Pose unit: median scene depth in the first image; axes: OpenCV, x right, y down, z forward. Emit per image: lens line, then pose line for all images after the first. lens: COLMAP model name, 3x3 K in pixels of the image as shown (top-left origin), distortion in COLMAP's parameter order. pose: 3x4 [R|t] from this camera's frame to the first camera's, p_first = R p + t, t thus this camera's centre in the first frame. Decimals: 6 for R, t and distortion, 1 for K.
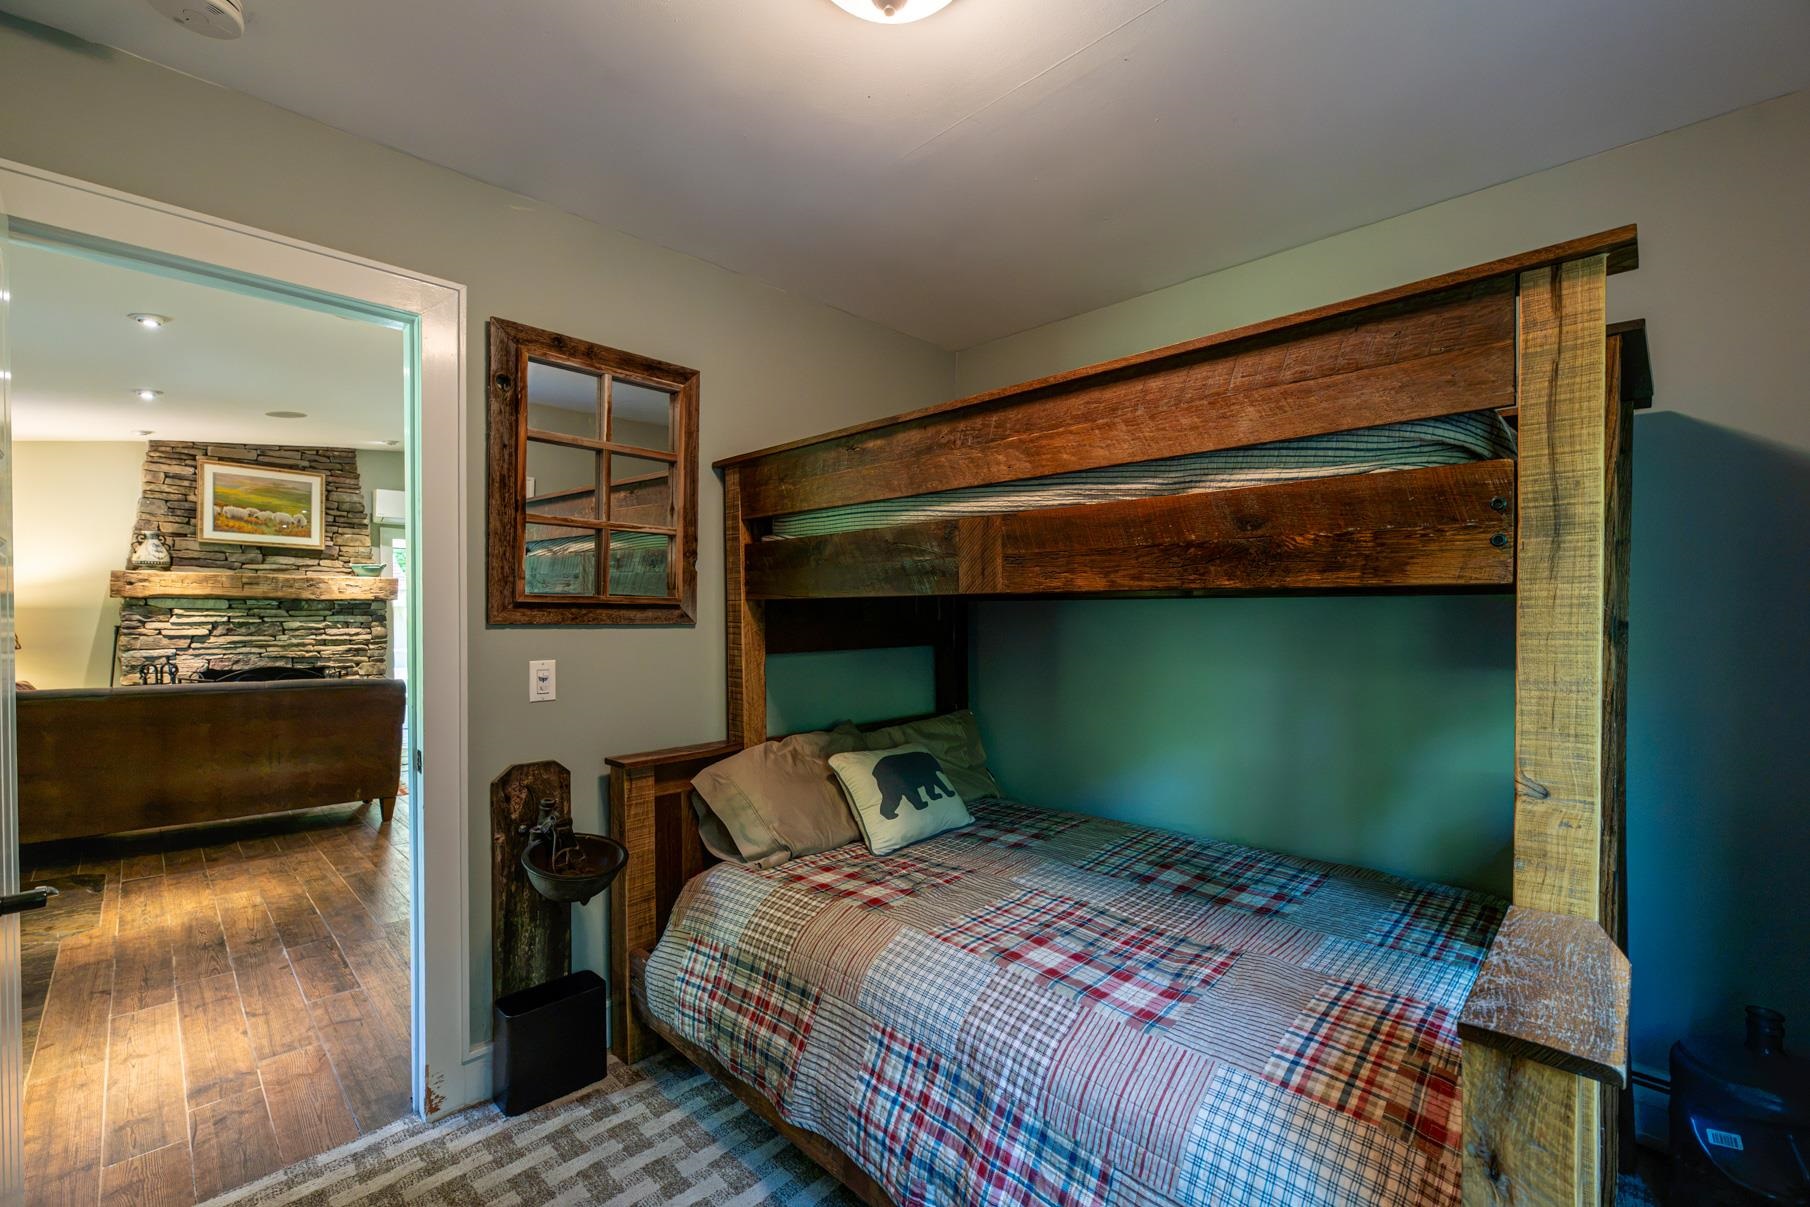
lens RADIAL K [[750.8, 0, 916.8], [0, 750.8, 616.3], [0, 0, 1]] dist [0.004951, -0.000014]
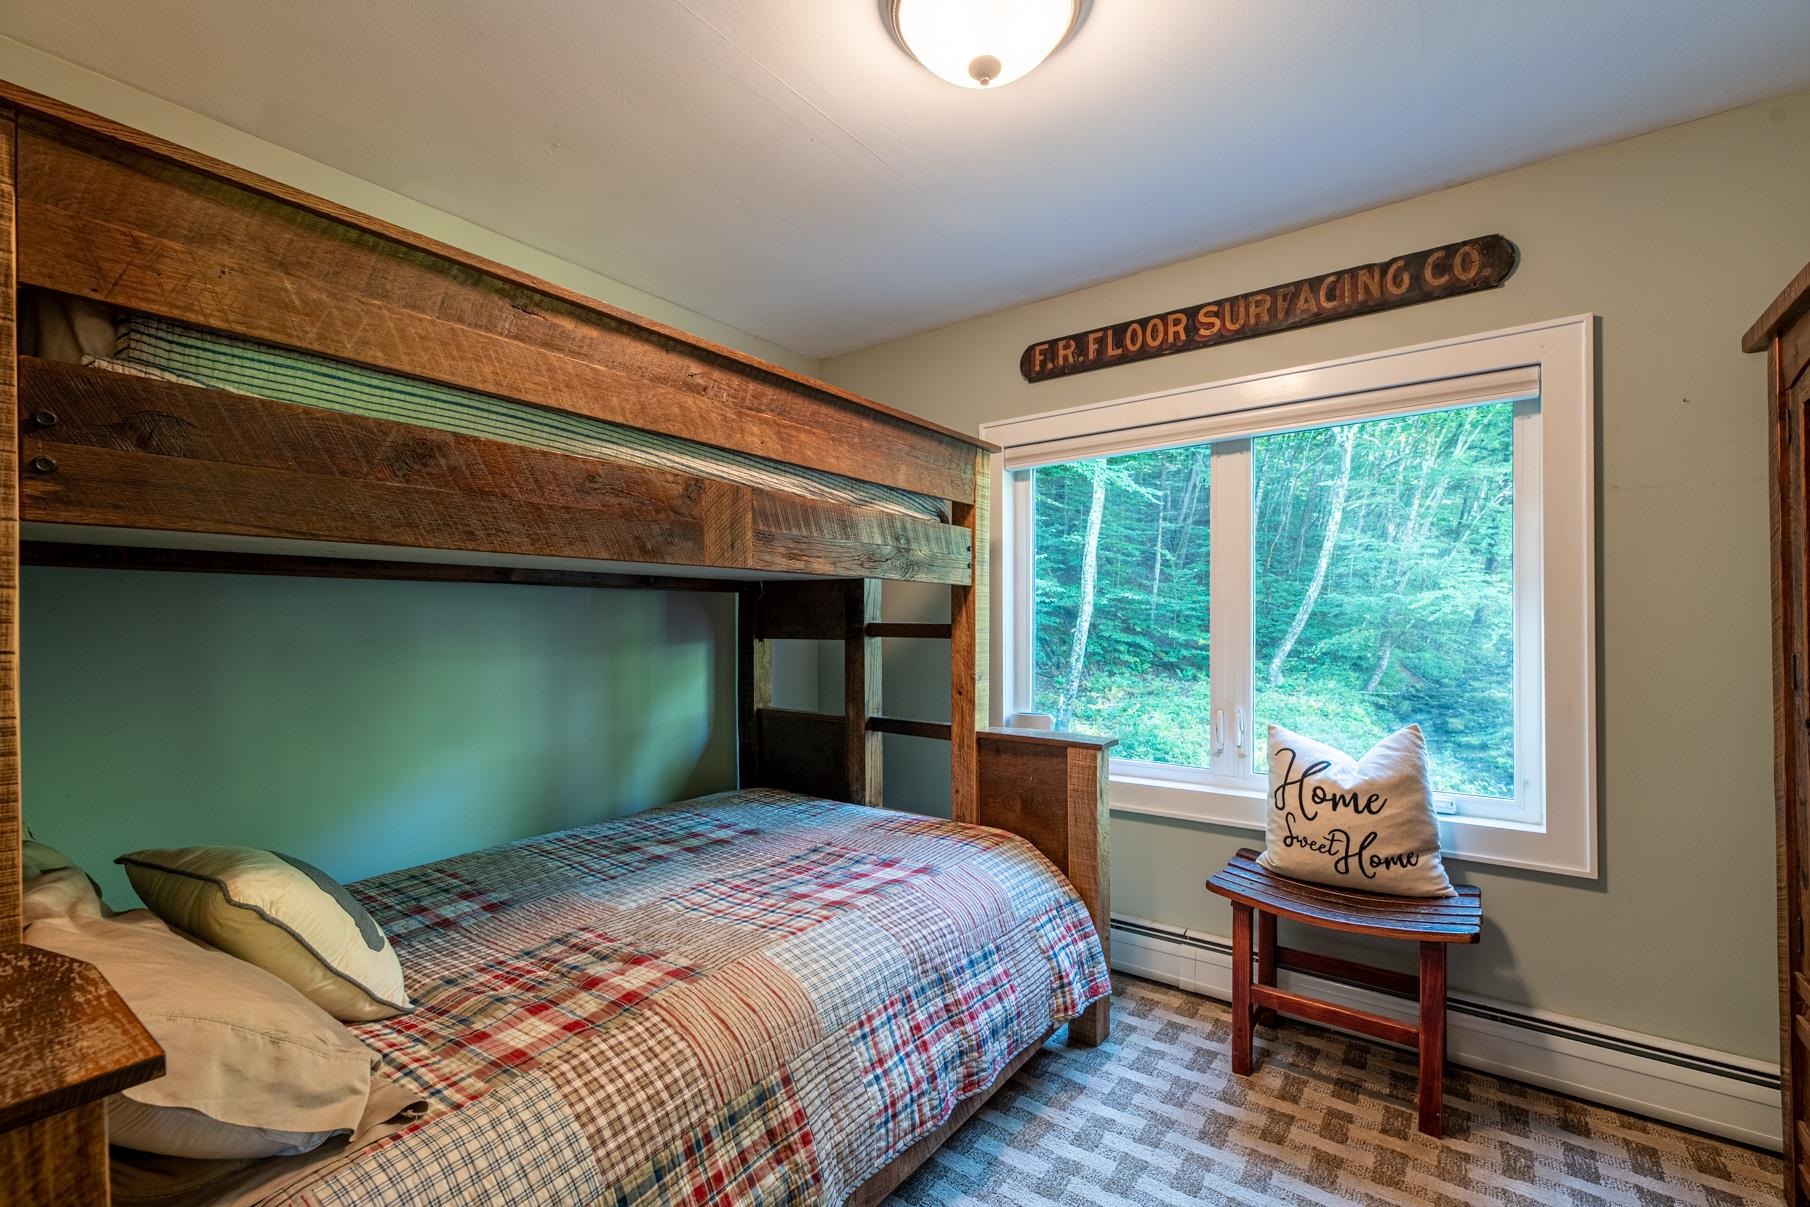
lens RADIAL K [[750.8, 0, 920.0], [0, 750.8, 610.7], [0, 0, 1]] dist [0.004951, -0.000014]
pose [[-0.122512, 0.012997, 0.992382, -0.875049], [0.006357, 0.999904, -0.012311, 0.036339], [-0.992447, 0.004800, -0.122583, 0.906842]]
